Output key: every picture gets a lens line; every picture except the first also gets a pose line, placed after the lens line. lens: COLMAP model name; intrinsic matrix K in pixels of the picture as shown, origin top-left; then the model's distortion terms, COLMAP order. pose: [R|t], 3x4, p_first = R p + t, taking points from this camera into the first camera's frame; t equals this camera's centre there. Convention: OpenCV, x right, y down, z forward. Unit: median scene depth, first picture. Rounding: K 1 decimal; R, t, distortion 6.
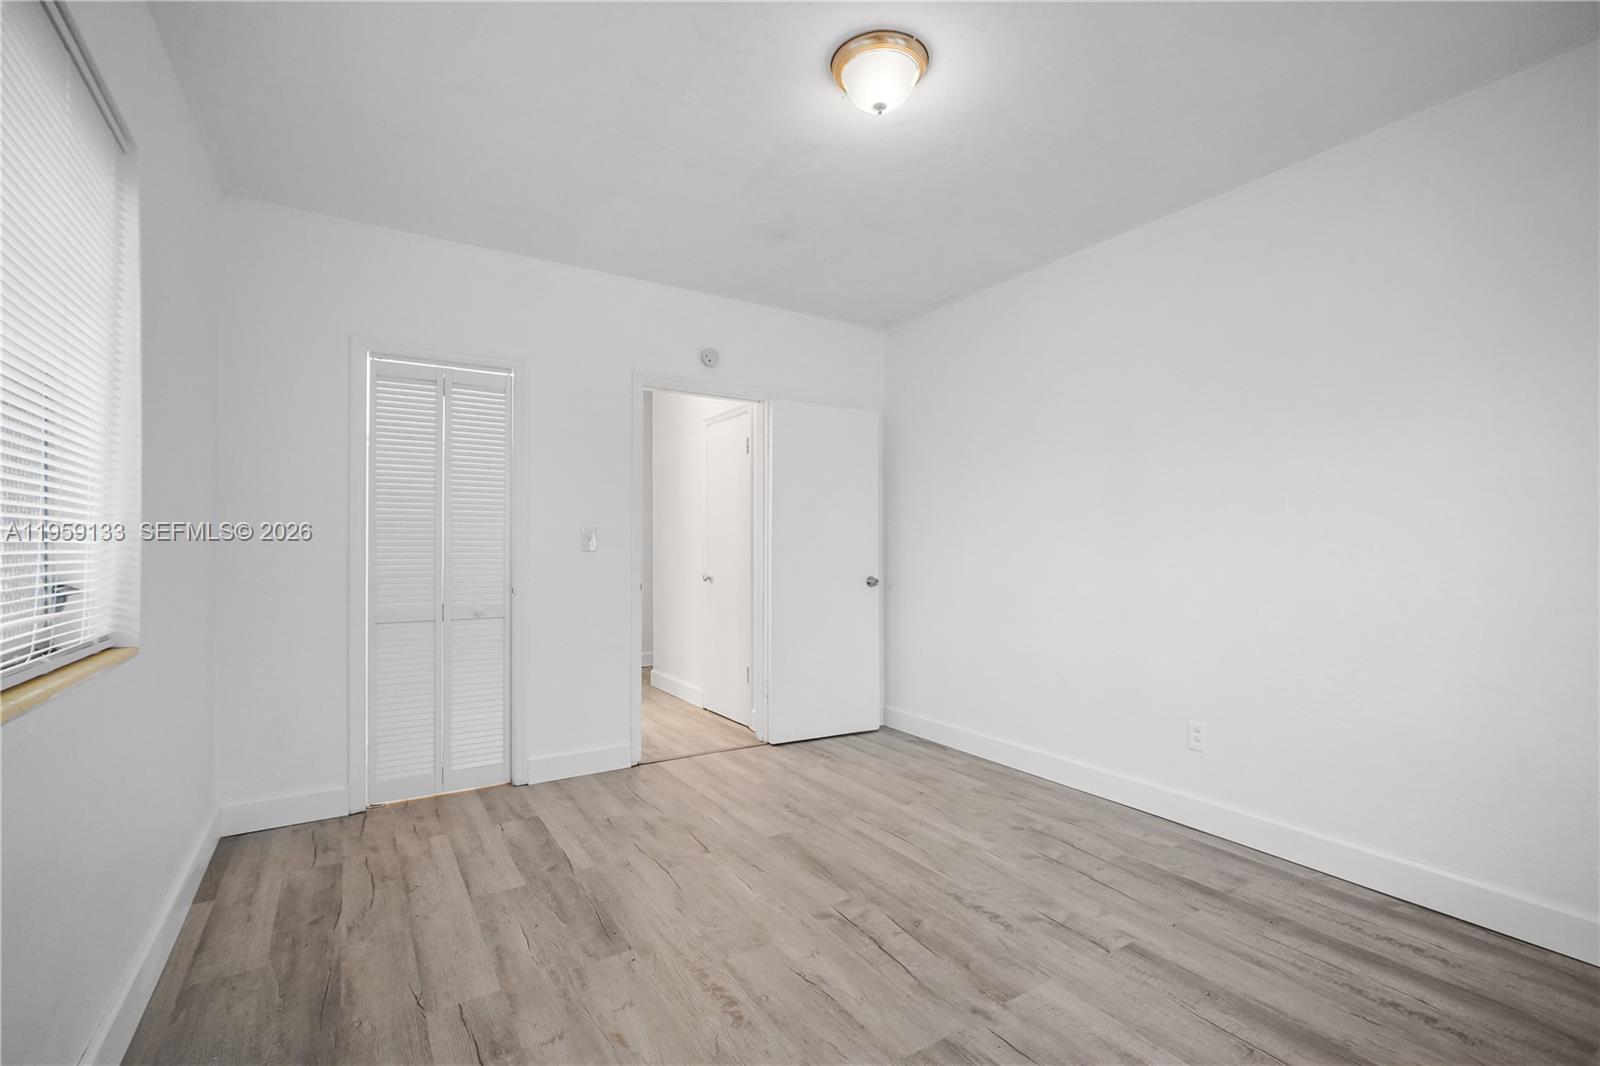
lens RADIAL K [[712.1, 0, 796.1], [0, 712.1, 560.6], [0, 0, 1]] dist [-0.013911, 0.006153]
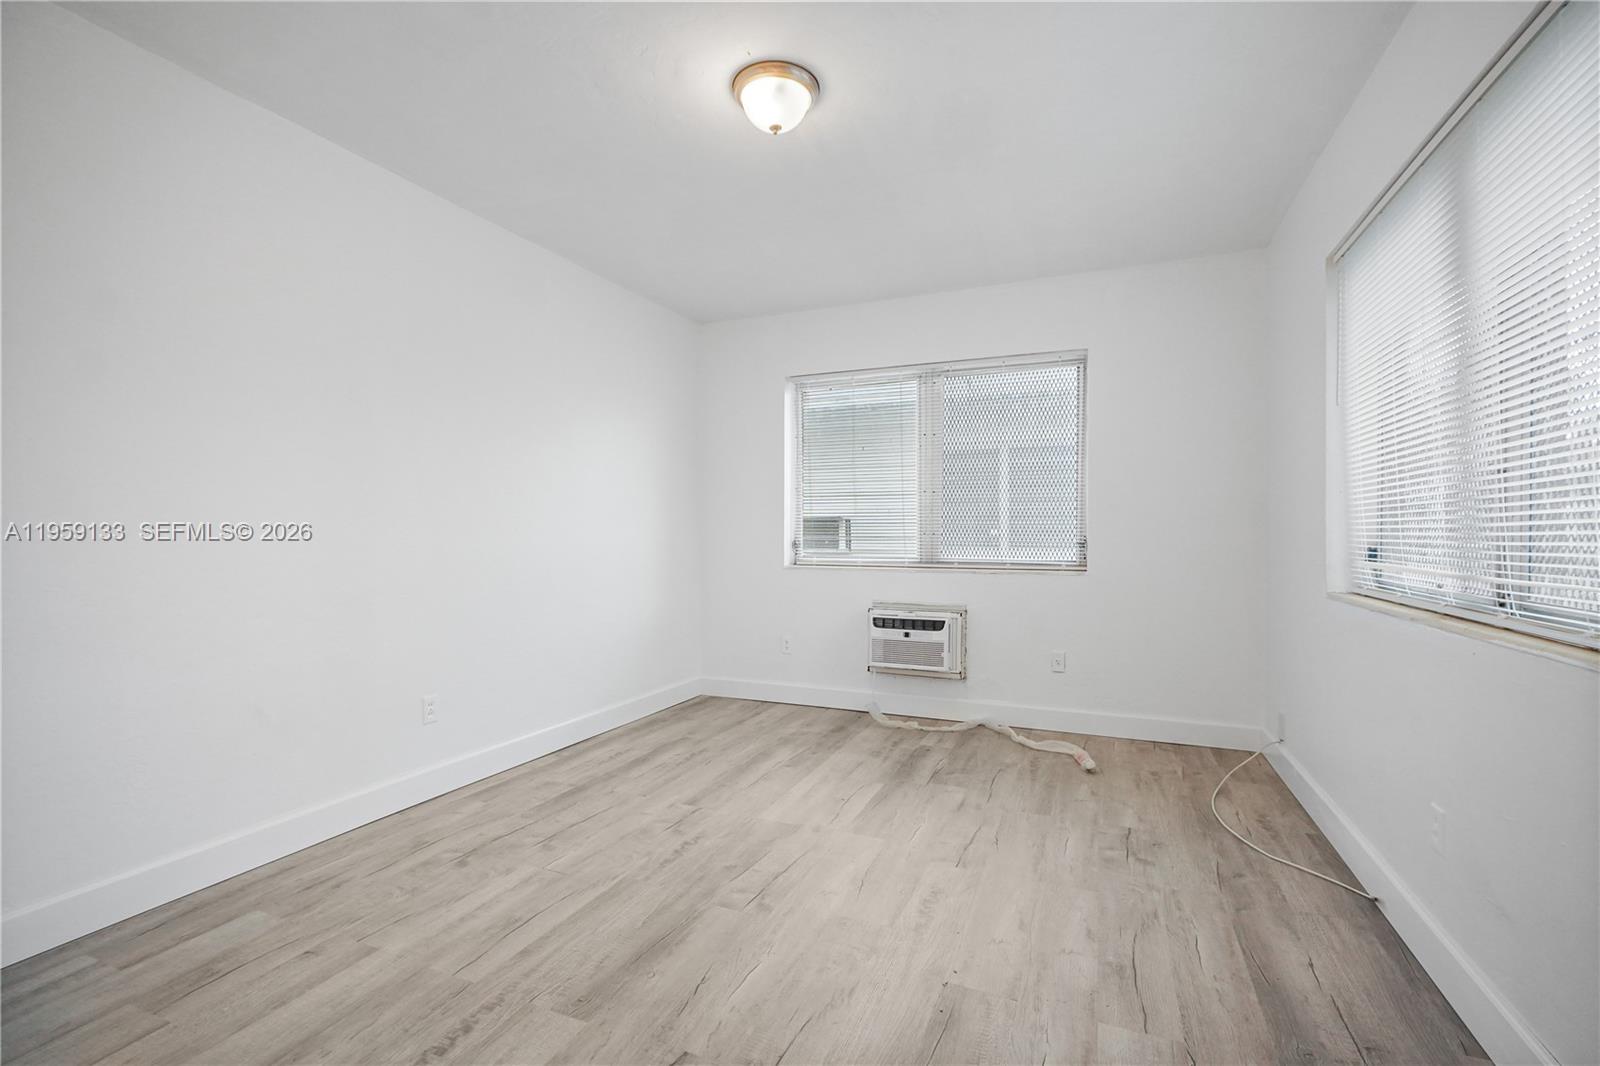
lens RADIAL K [[712.1, 0, 806.8], [0, 712.1, 539.0], [0, 0, 1]] dist [-0.013911, 0.006153]
pose [[-0.577809, -0.006292, 0.816148, -0.755086], [0.015090, 0.999717, 0.018391, -0.011126], [-0.816032, 0.022942, -0.577551, 1.465702]]
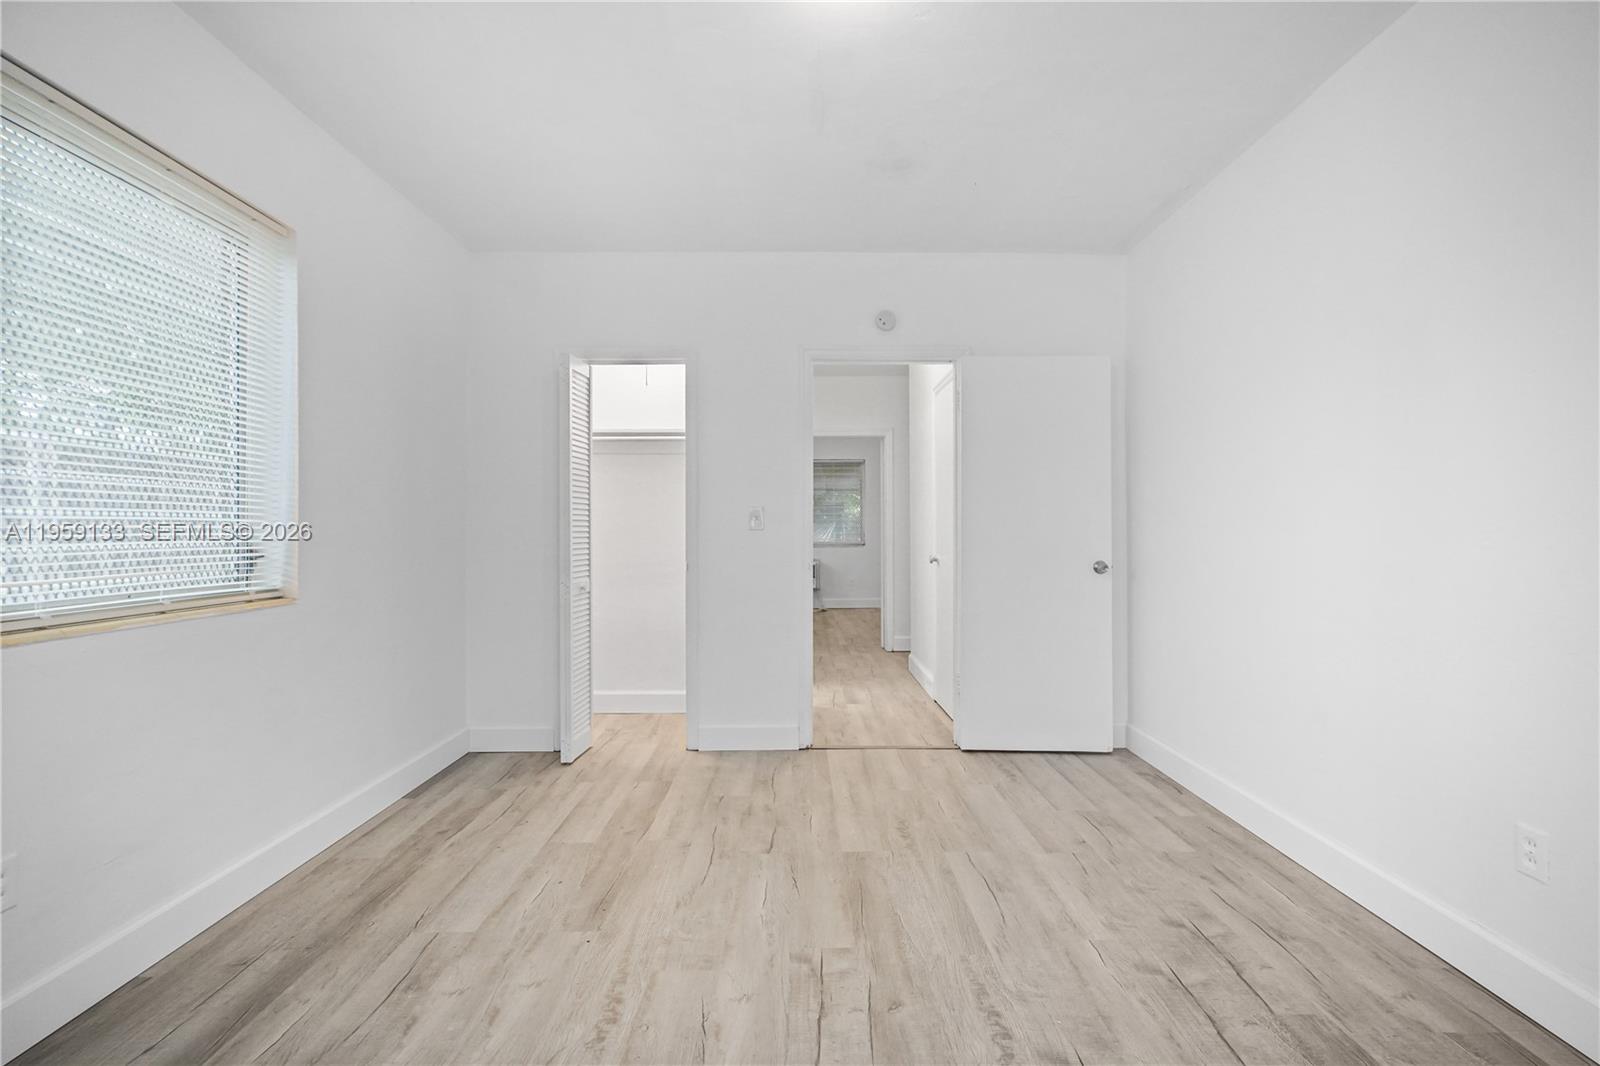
lens RADIAL K [[712.1, 0, 799.1], [0, 712.1, 529.1], [0, 0, 1]] dist [-0.013911, 0.006153]
pose [[0.849940, -0.004143, -0.526864, 0.472193], [-0.005301, 0.999851, -0.016415, 0.005883], [0.526853, 0.016745, 0.849791, 0.272259]]
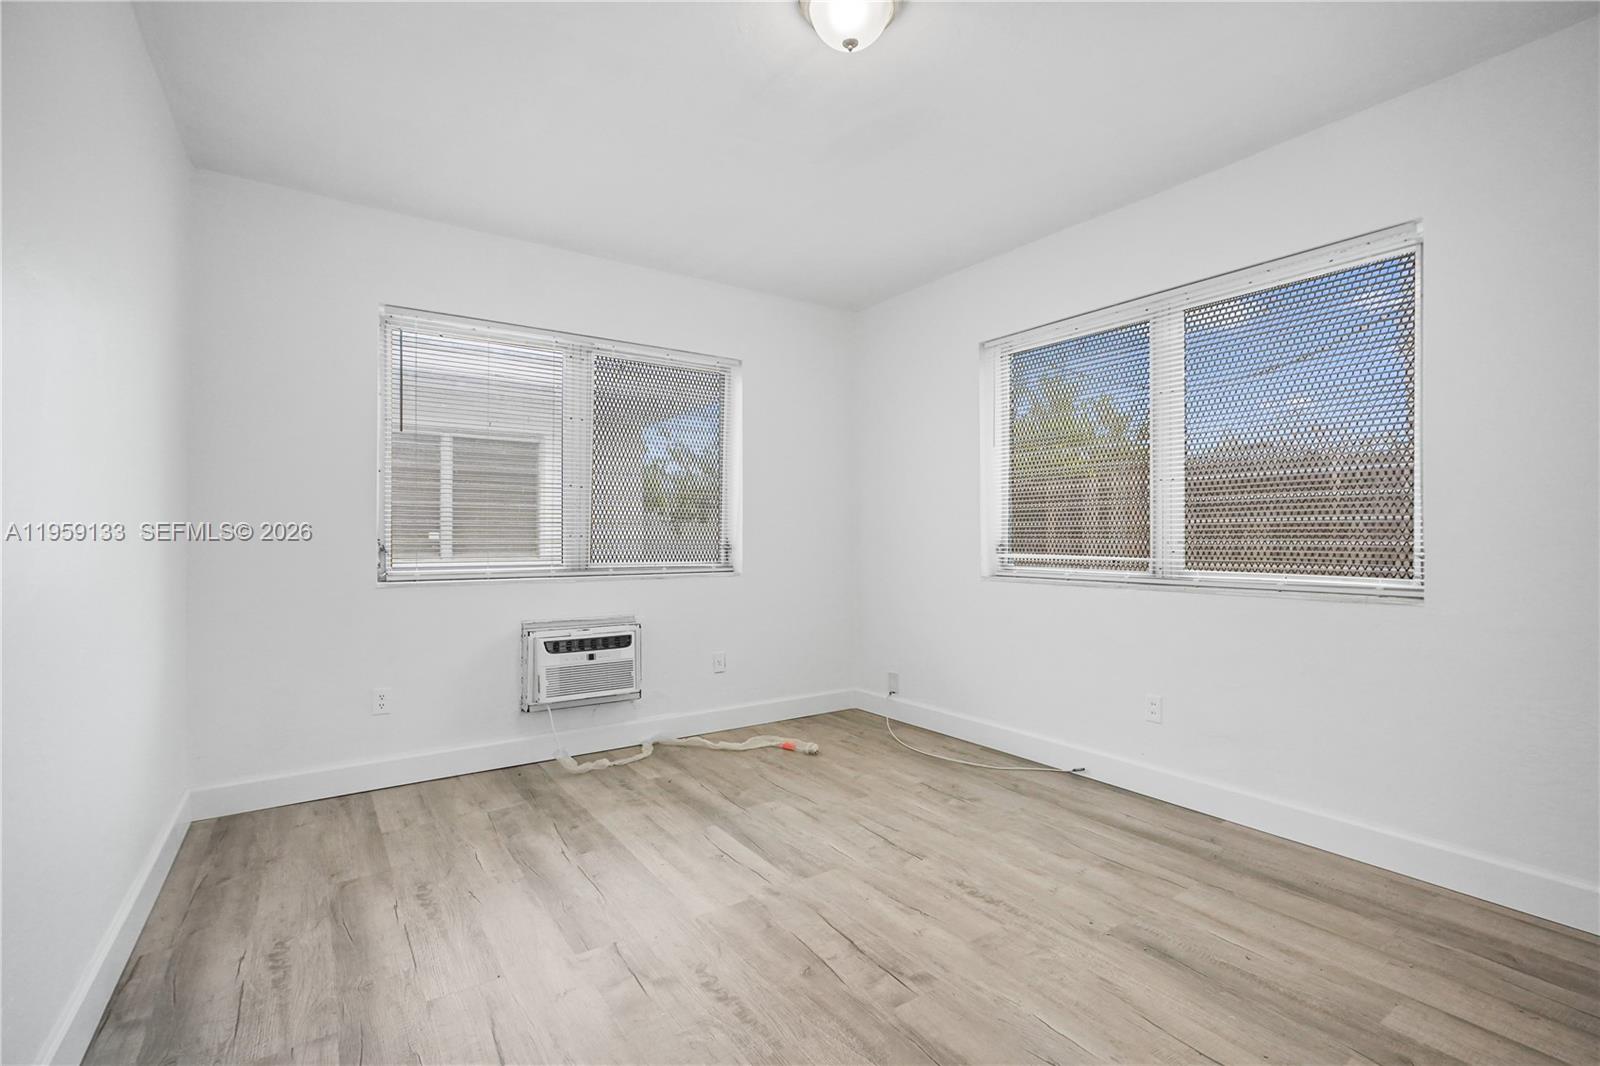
lens RADIAL K [[712.1, 0, 805.8], [0, 712.1, 545.4], [0, 0, 1]] dist [-0.013911, 0.006153]
pose [[-0.998704, 0.001395, -0.050882, 0.206495], [-0.000041, 0.999602, 0.028207, -0.011578], [0.050901, 0.028173, -0.998306, 1.746801]]
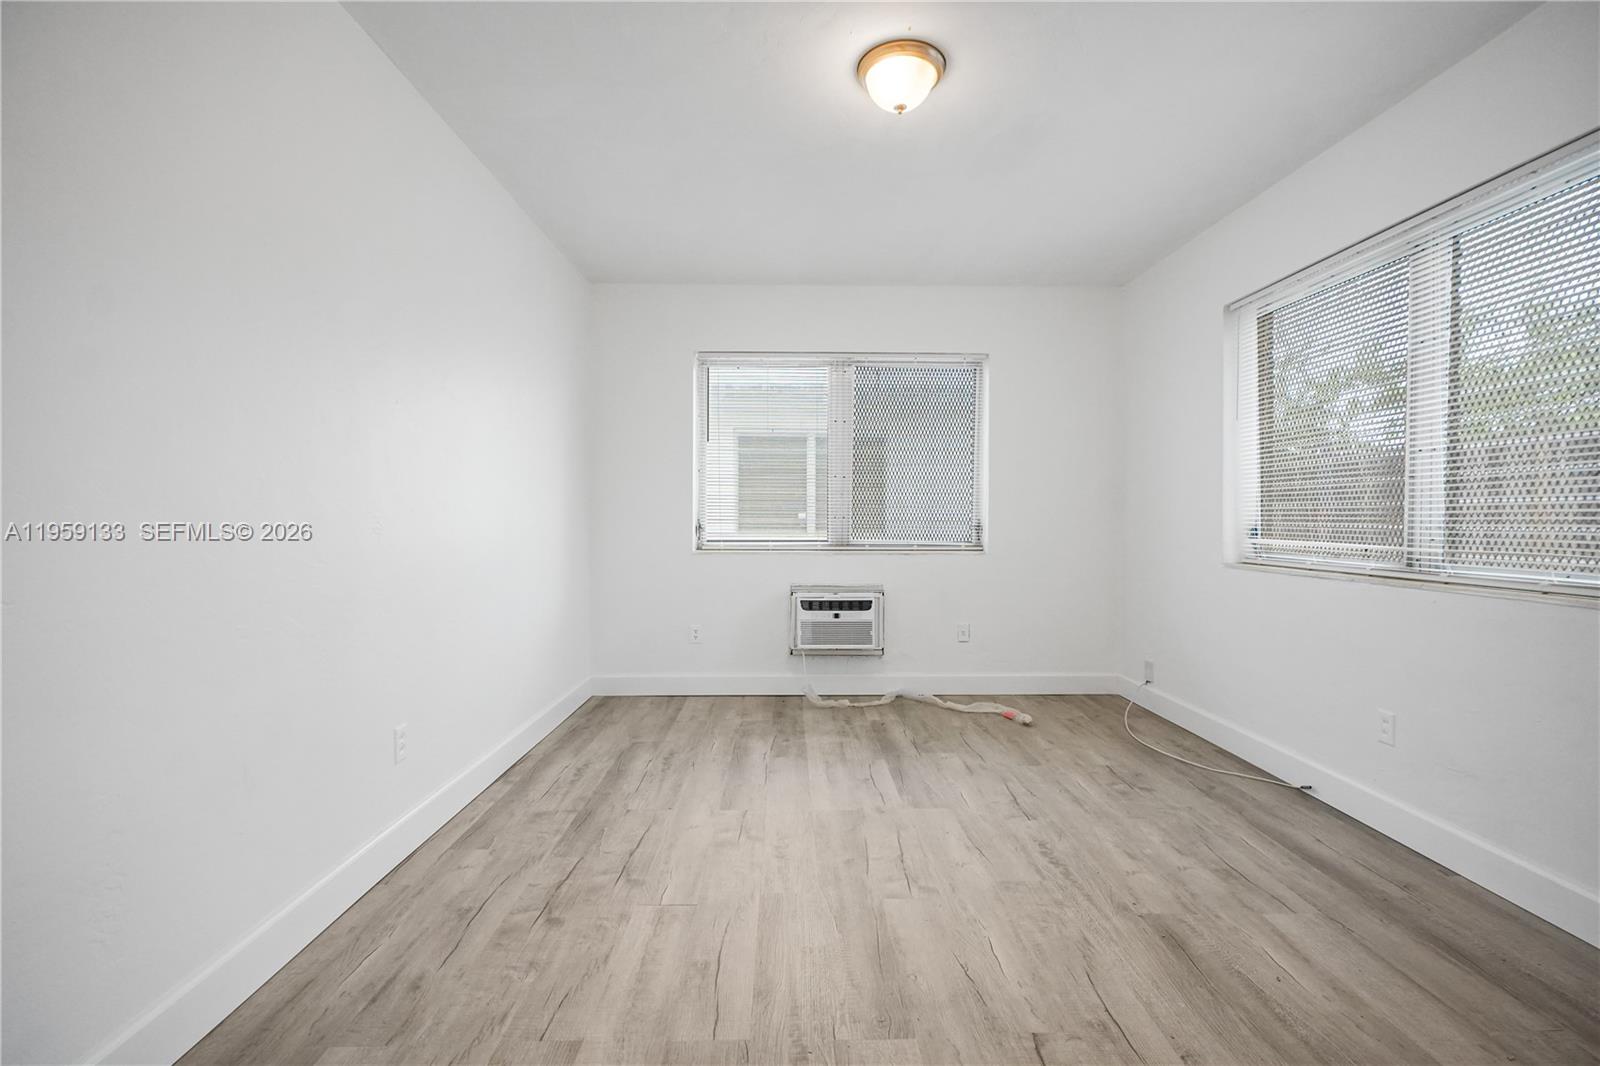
lens RADIAL K [[712.1, 0, 809.3], [0, 712.1, 537.1], [0, 0, 1]] dist [-0.013911, 0.006153]
pose [[-0.863599, -0.016411, 0.503911, -0.292102], [0.006342, 0.999037, 0.043404, -0.017852], [-0.504139, 0.040679, -0.862664, 1.853787]]
